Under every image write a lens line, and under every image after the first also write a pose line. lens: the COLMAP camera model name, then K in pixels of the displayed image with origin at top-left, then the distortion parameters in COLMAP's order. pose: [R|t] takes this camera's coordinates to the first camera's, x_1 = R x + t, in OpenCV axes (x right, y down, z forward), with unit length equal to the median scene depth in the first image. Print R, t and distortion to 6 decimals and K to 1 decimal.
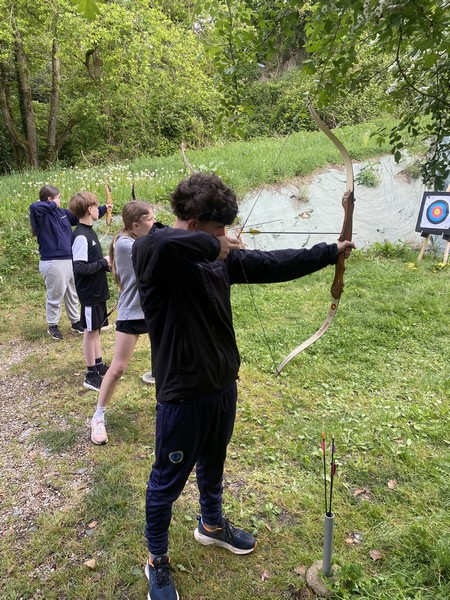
lens RADIAL K [[458.6, 0, 223.9], [0, 458.6, 299.8], [0, 0, 1]] dist [0.025557, -0.022675]
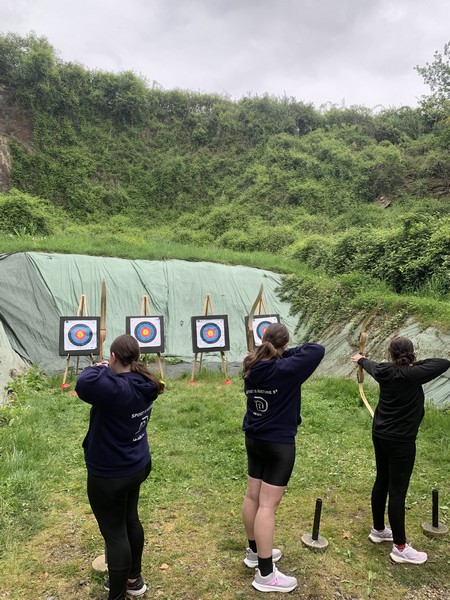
lens RADIAL K [[459.6, 0, 227.3], [0, 459.6, 304.6], [0, 0, 1]] dist [0.031794, -0.038786]
pose [[0.277363, -0.003215, 0.960760, -0.452054], [0.236372, 0.969487, -0.064995, -0.104277], [-0.931235, 0.245124, 0.269659, 0.362260]]
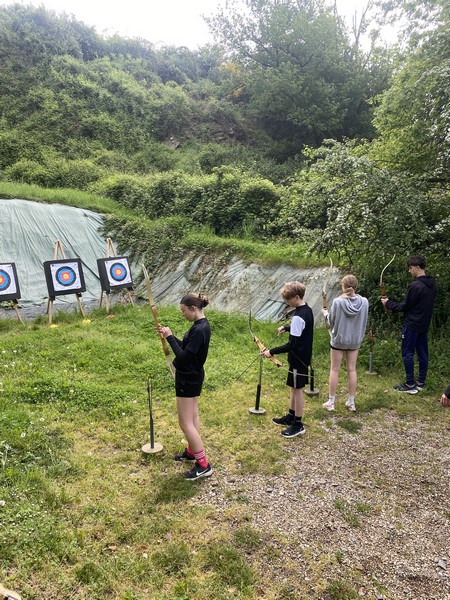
lens RADIAL K [[458.6, 0, 225.2], [0, 458.6, 303.2], [0, 0, 1]] dist [0.025557, -0.022675]
pose [[-0.208434, -0.147867, 0.966794, -0.618789], [0.250162, 0.947562, 0.198858, -0.185875], [-0.945502, 0.283304, -0.160513, 0.541711]]
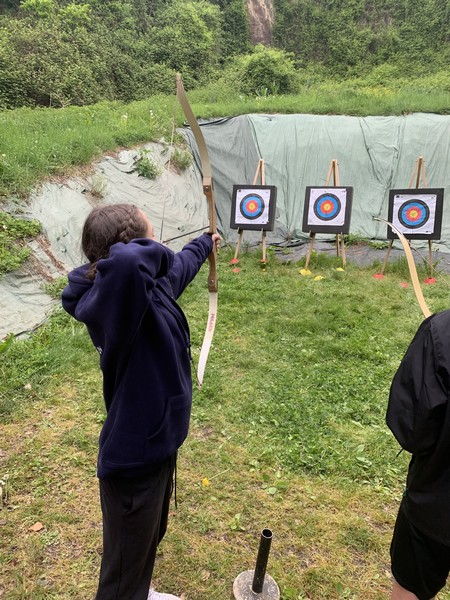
lens RADIAL K [[459.6, 0, 224.1], [0, 459.6, 302.9], [0, 0, 1]] dist [0.031794, -0.038786]
pose [[0.771872, -0.164637, 0.614091, -0.190425], [0.147387, 0.985914, 0.079066, -0.074880], [-0.618458, 0.029480, 0.785265, 0.284099]]
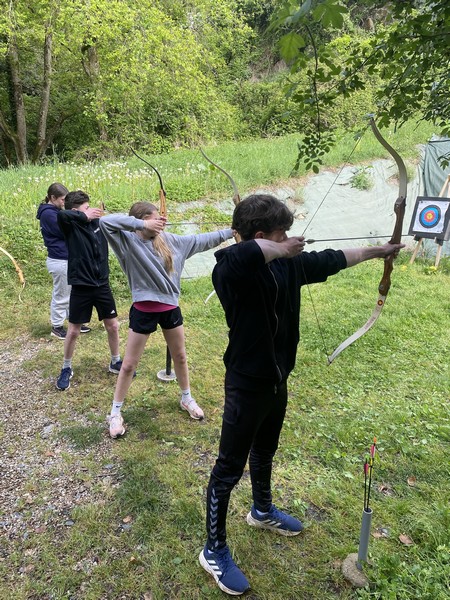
lens RADIAL K [[458.6, 0, 223.0], [0, 458.6, 295.2], [0, 0, 1]] dist [0.025557, -0.022675]
pose [[0.999158, 0.017313, 0.037200, -0.032359], [-0.017134, 0.999840, -0.005103, -0.002015], [-0.037282, 0.004462, 0.999295, -0.008335]]
